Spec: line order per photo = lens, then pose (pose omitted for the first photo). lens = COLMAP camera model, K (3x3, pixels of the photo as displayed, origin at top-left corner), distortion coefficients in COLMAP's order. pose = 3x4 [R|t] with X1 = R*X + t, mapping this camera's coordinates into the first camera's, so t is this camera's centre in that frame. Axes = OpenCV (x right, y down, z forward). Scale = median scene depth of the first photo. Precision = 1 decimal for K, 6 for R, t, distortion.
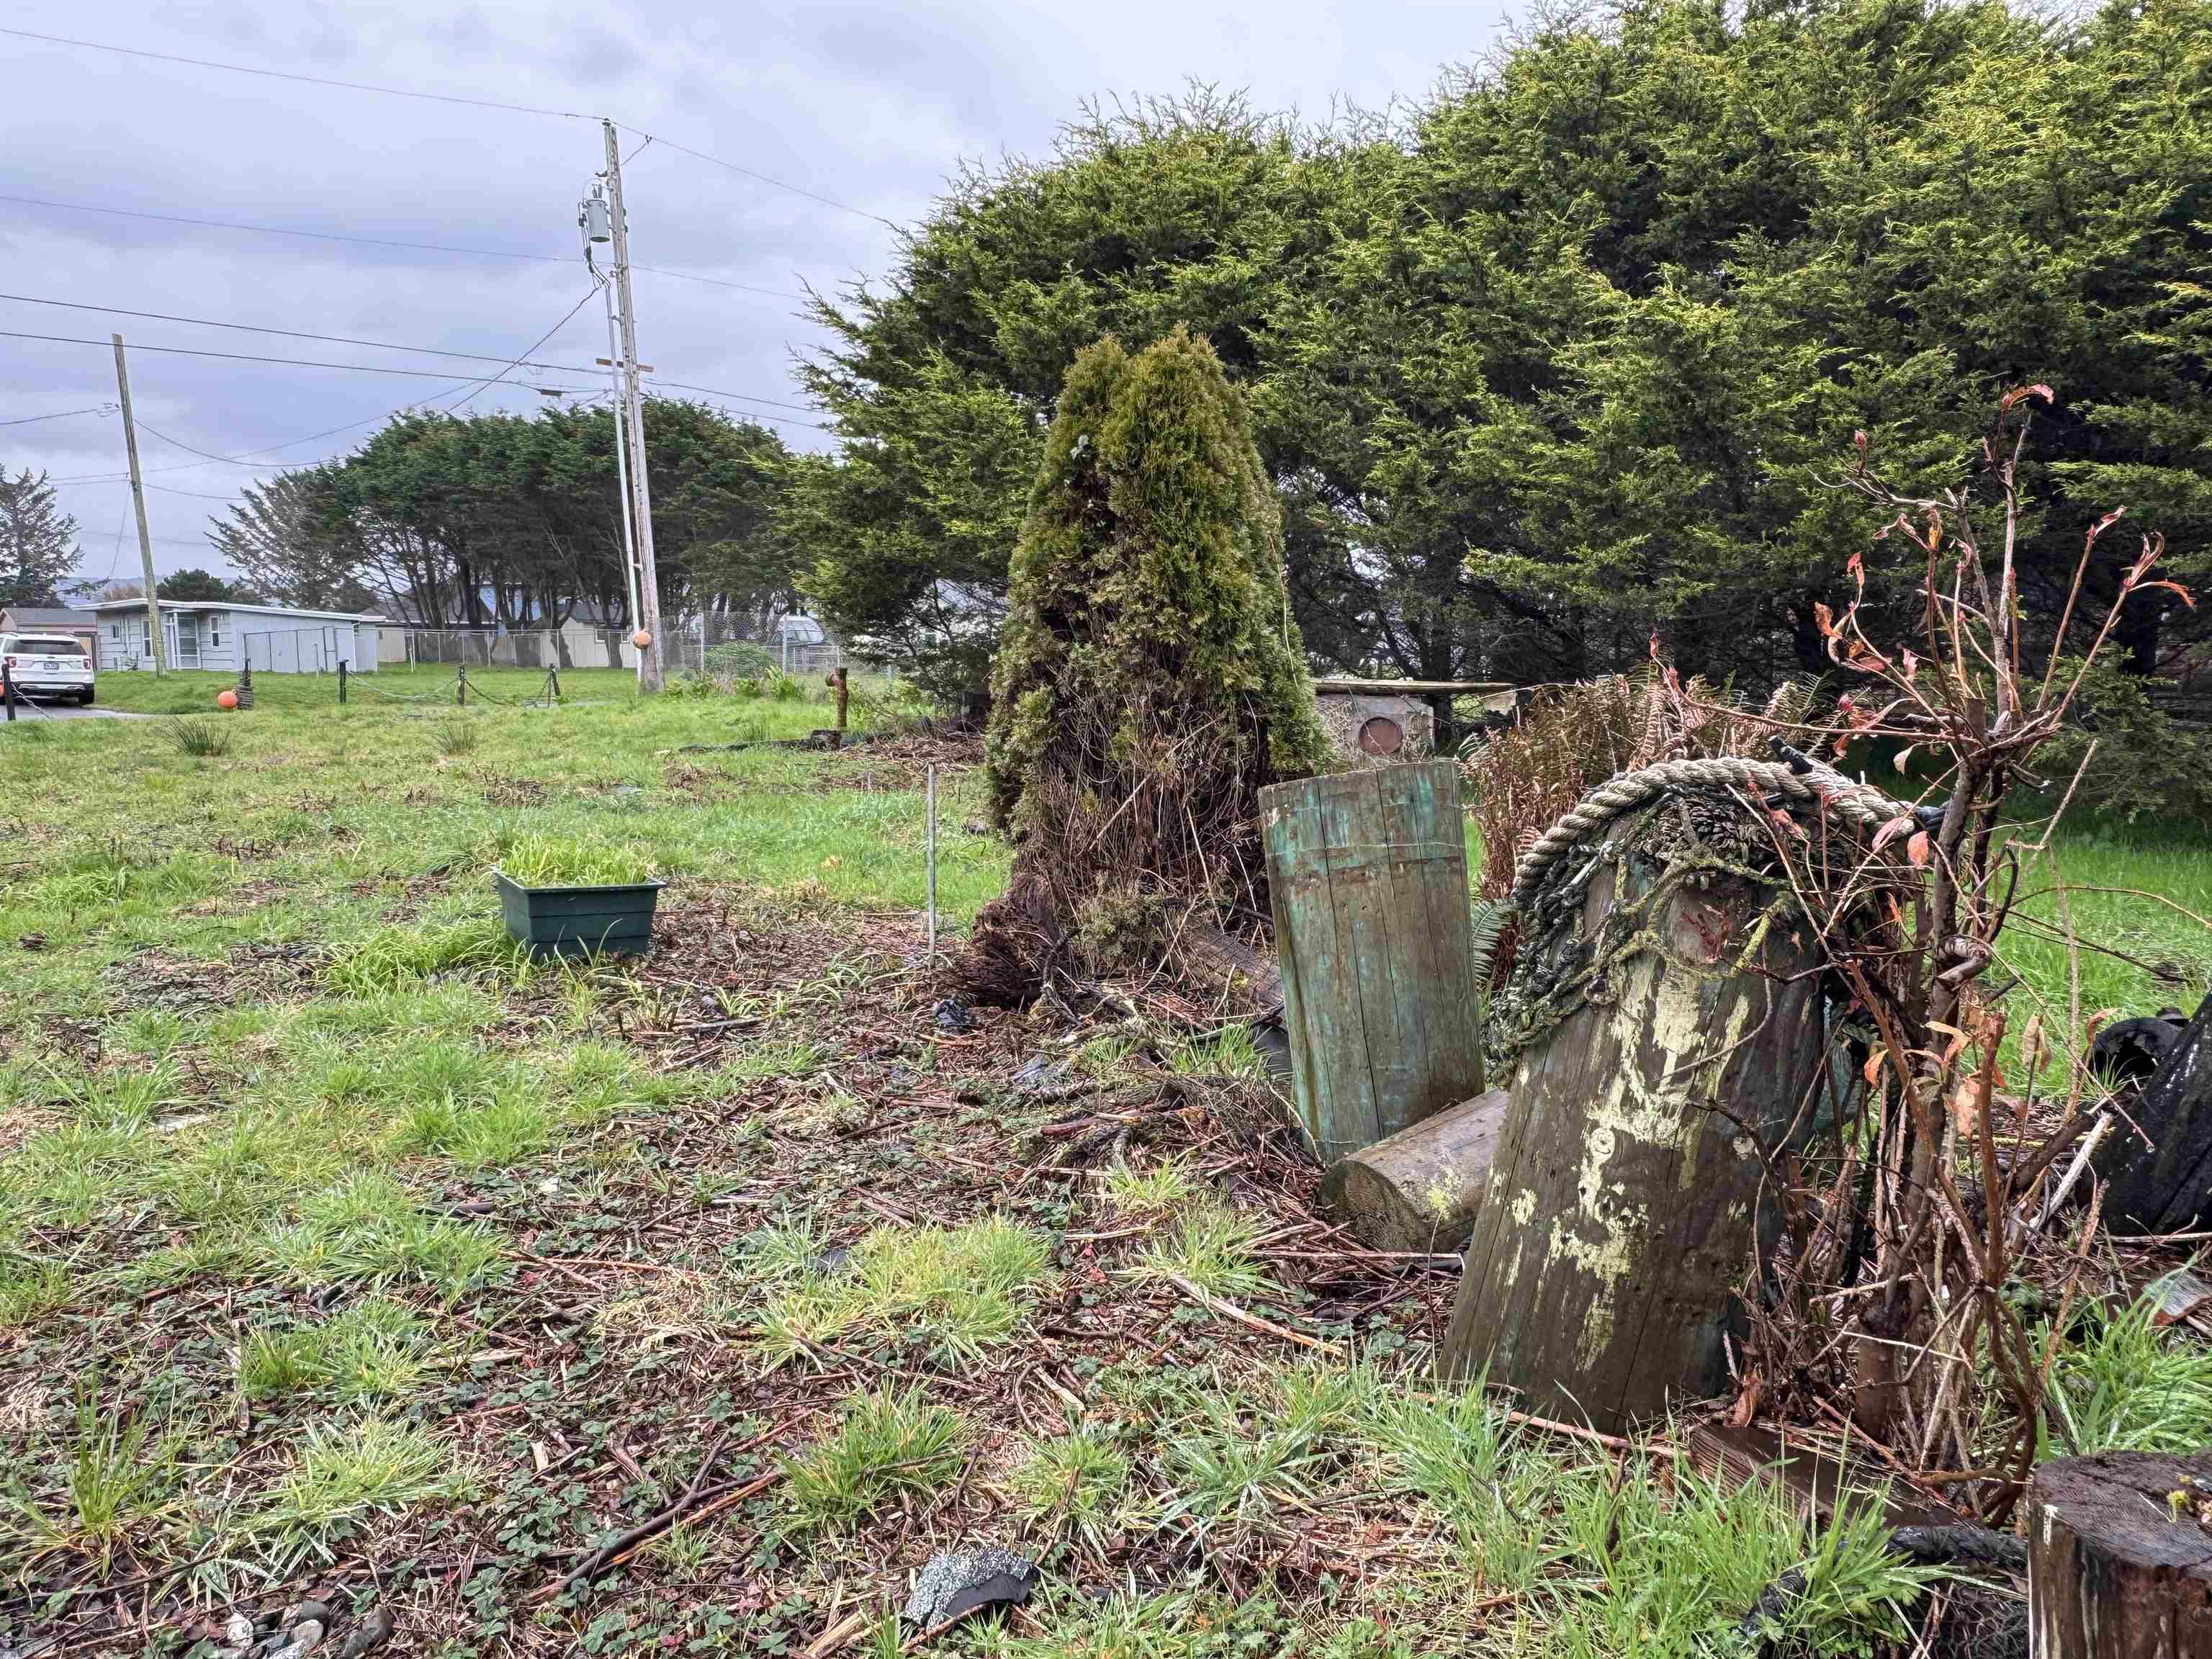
lens RADIAL K [[1437.5, 0, 1106.0], [0, 1437.5, 829.5], [0, 0, 1]] dist [-0.000835, -0.002578]
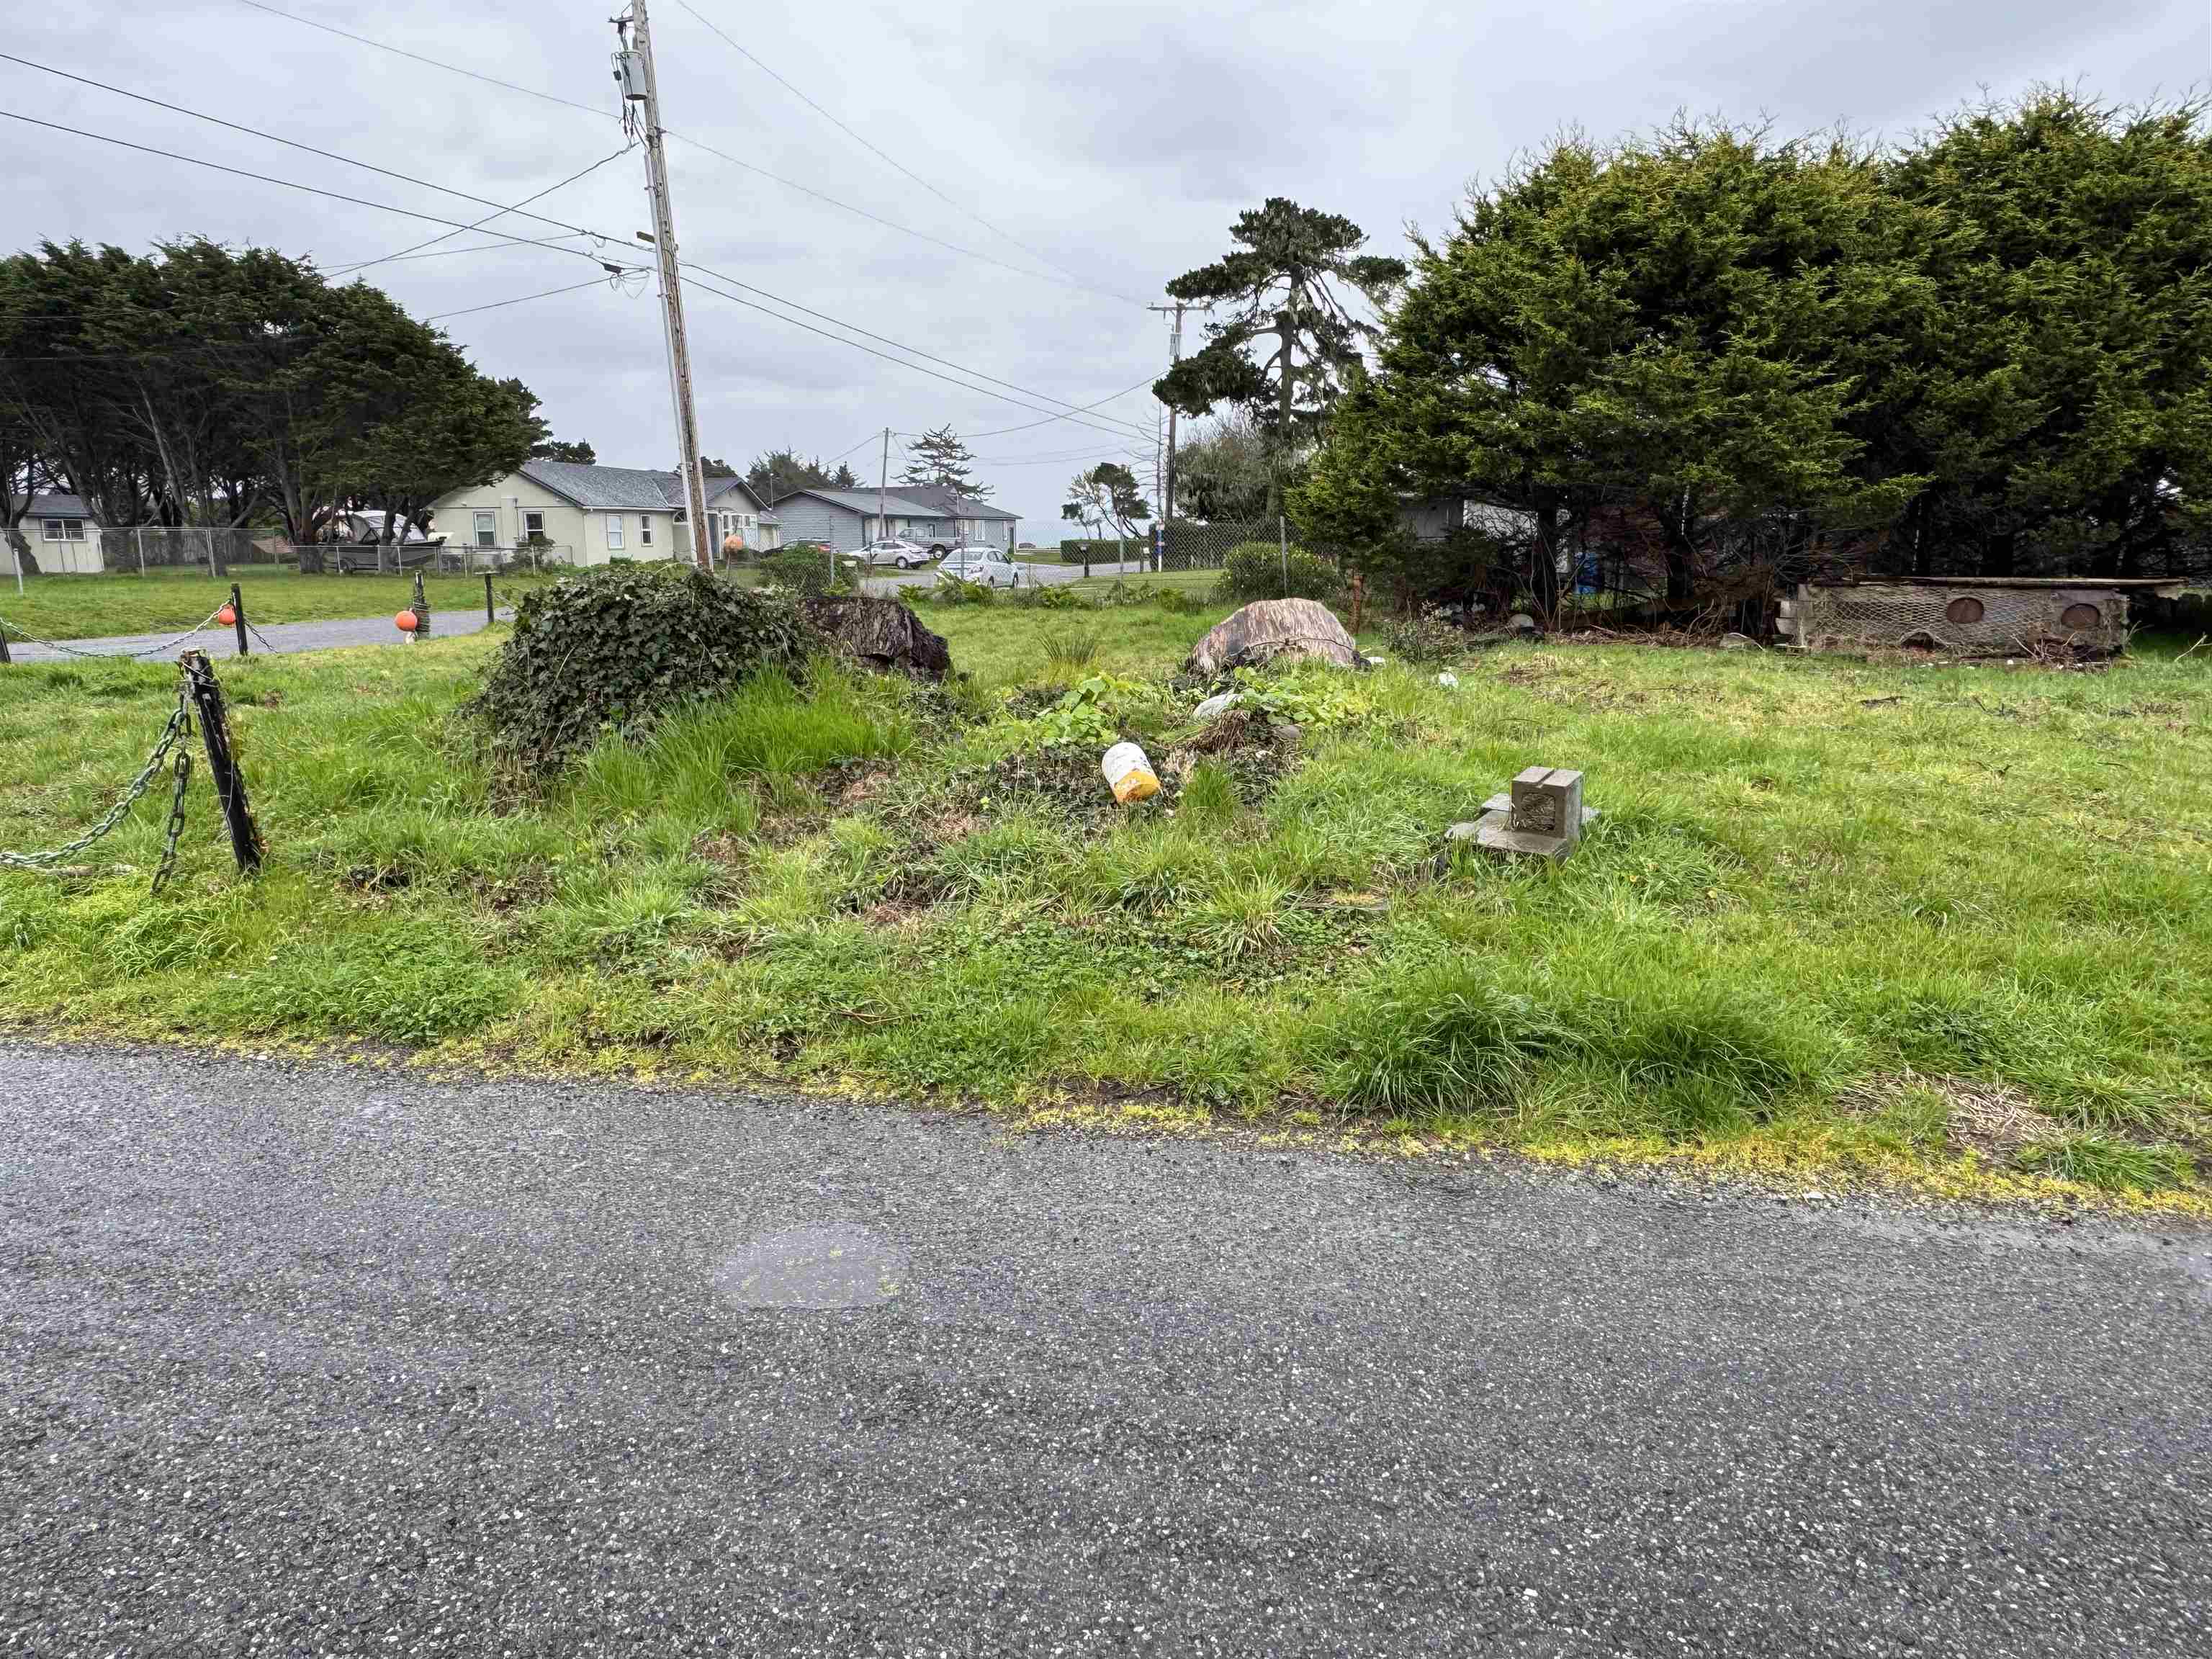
lens RADIAL K [[1437.5, 0, 1106.0], [0, 1437.5, 829.5], [0, 0, 1]] dist [-0.000835, -0.002578]
pose [[0.896024, -0.091723, 0.434428, -0.245287], [0.059552, 0.994416, 0.087126, -0.006062], [-0.439994, -0.052196, 0.896483, 0.015767]]
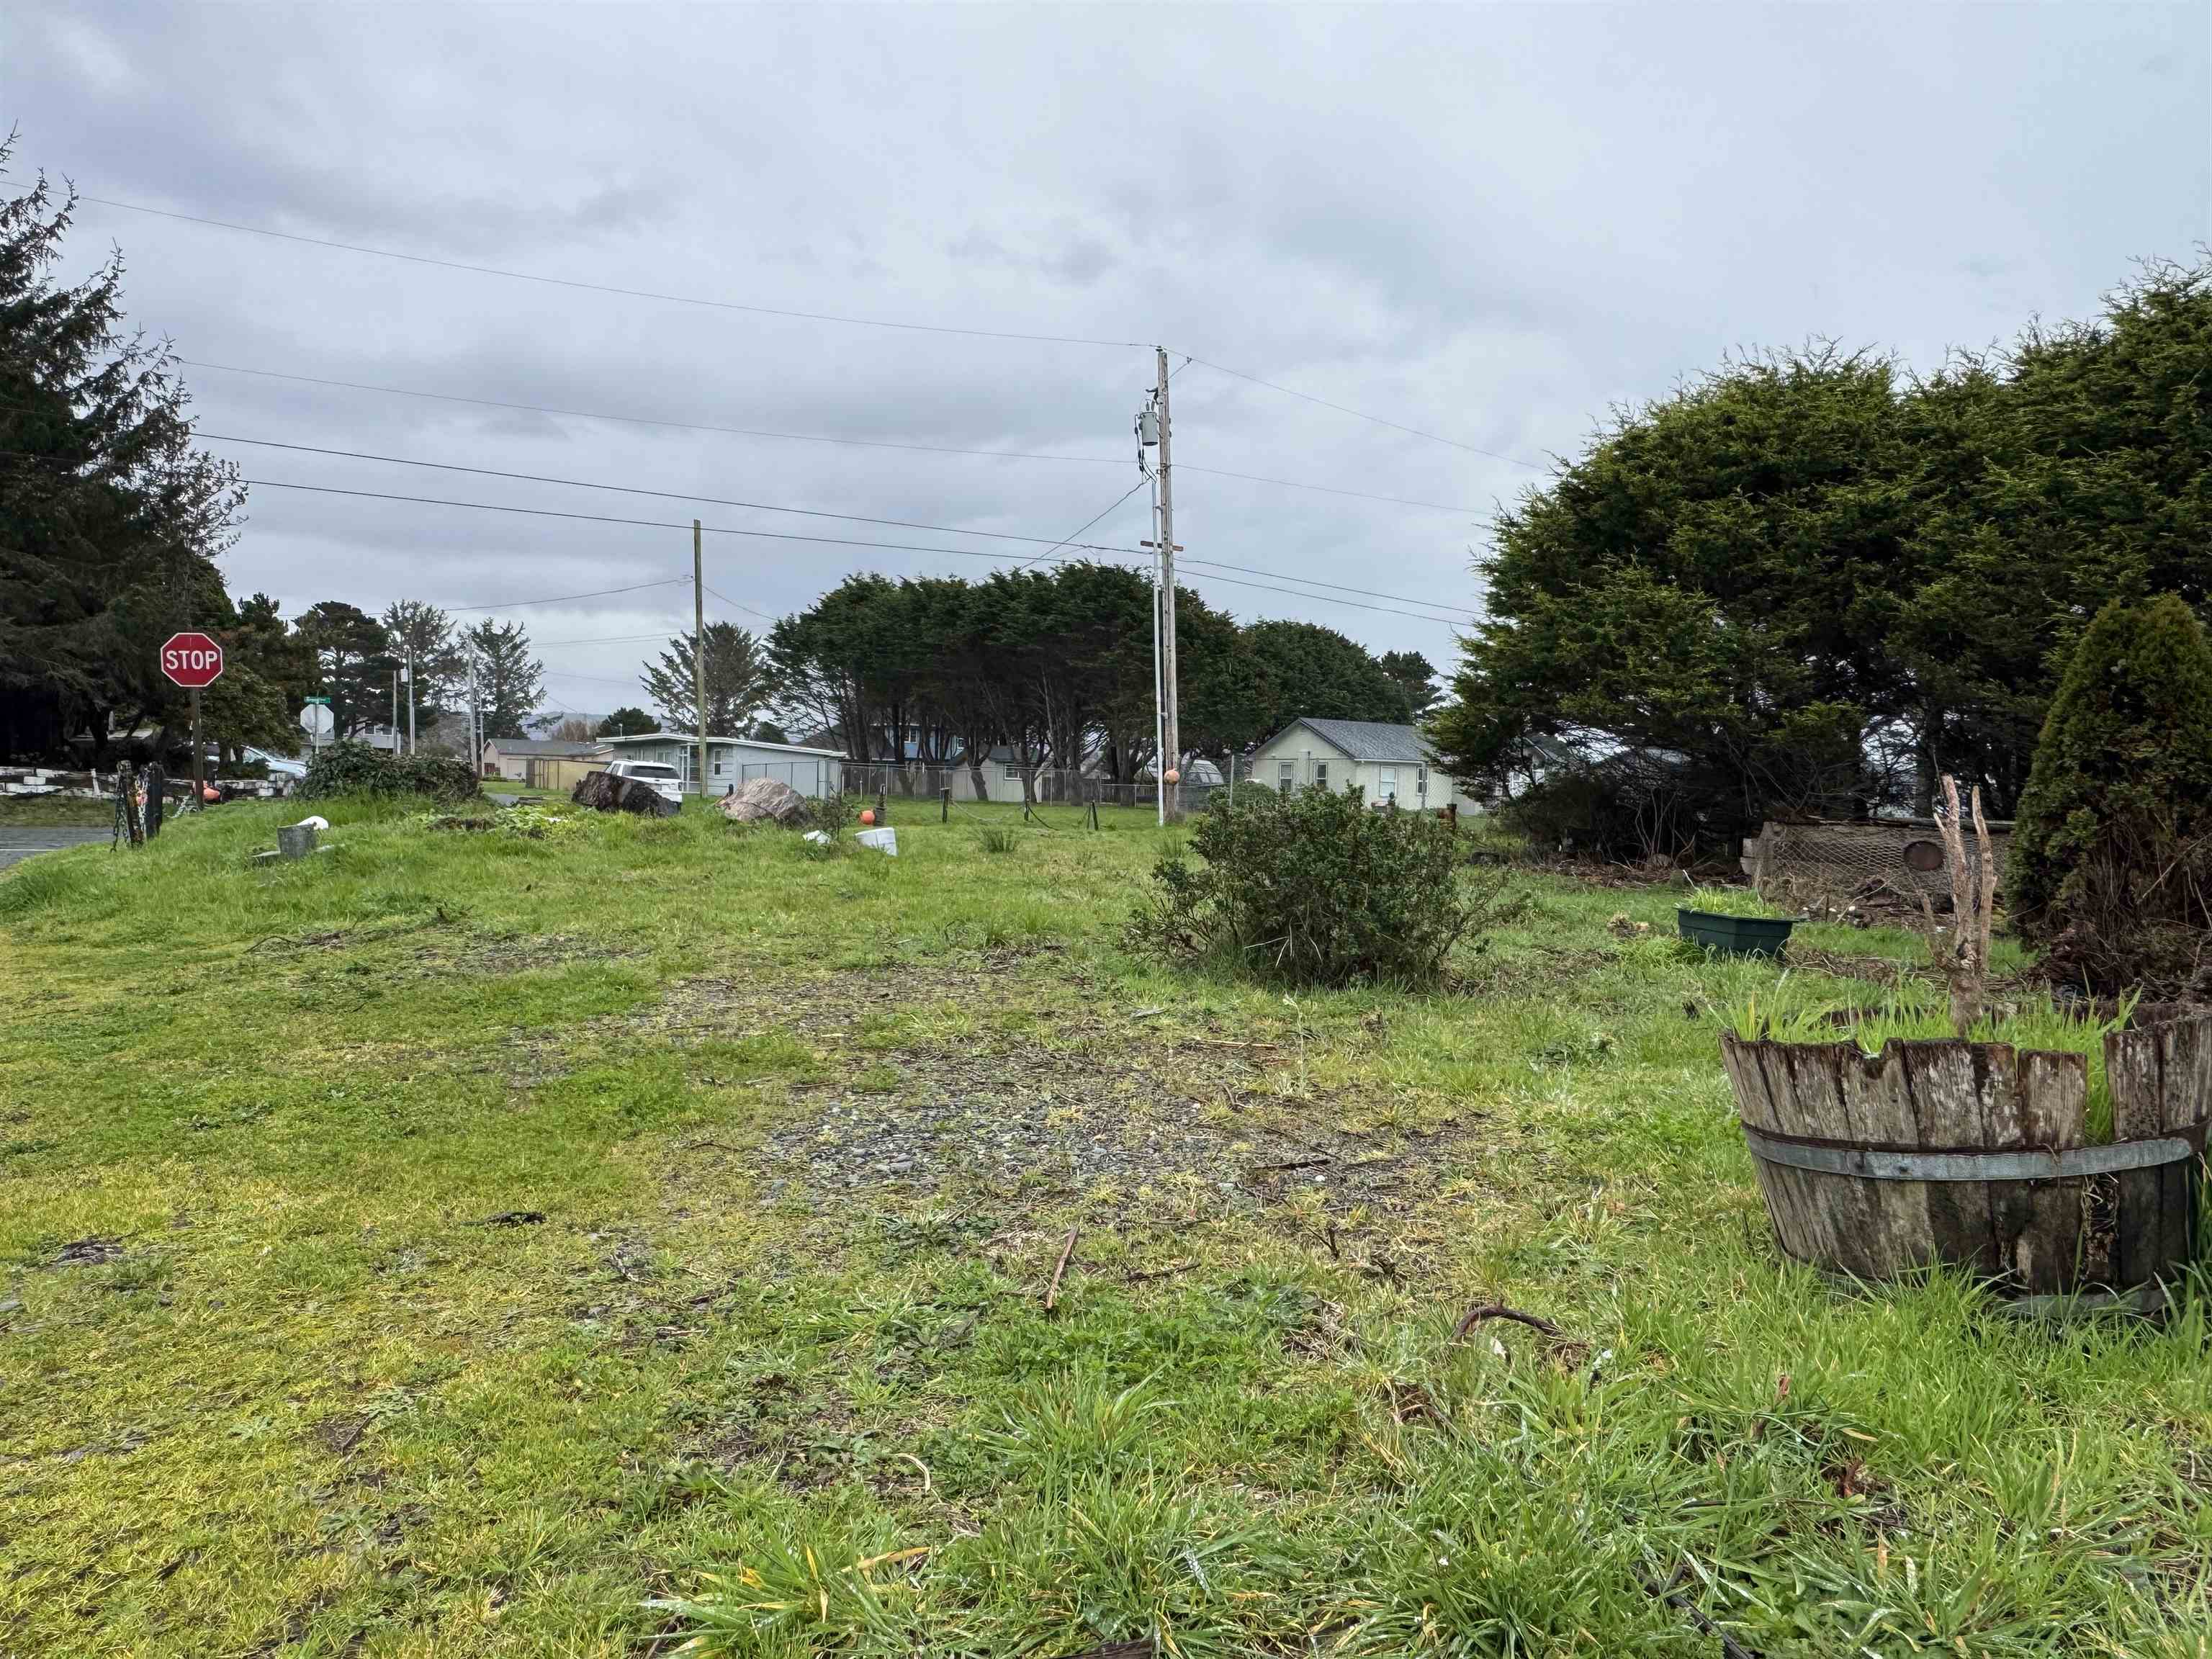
lens RADIAL K [[1437.5, 0, 1106.0], [0, 1437.5, 829.5], [0, 0, 1]] dist [-0.000835, -0.002578]
pose [[0.977038, 0.030390, -0.210886, -0.059531], [-0.051414, 0.994155, -0.094934, 0.010545], [0.206768, 0.103597, 0.972890, -0.062881]]
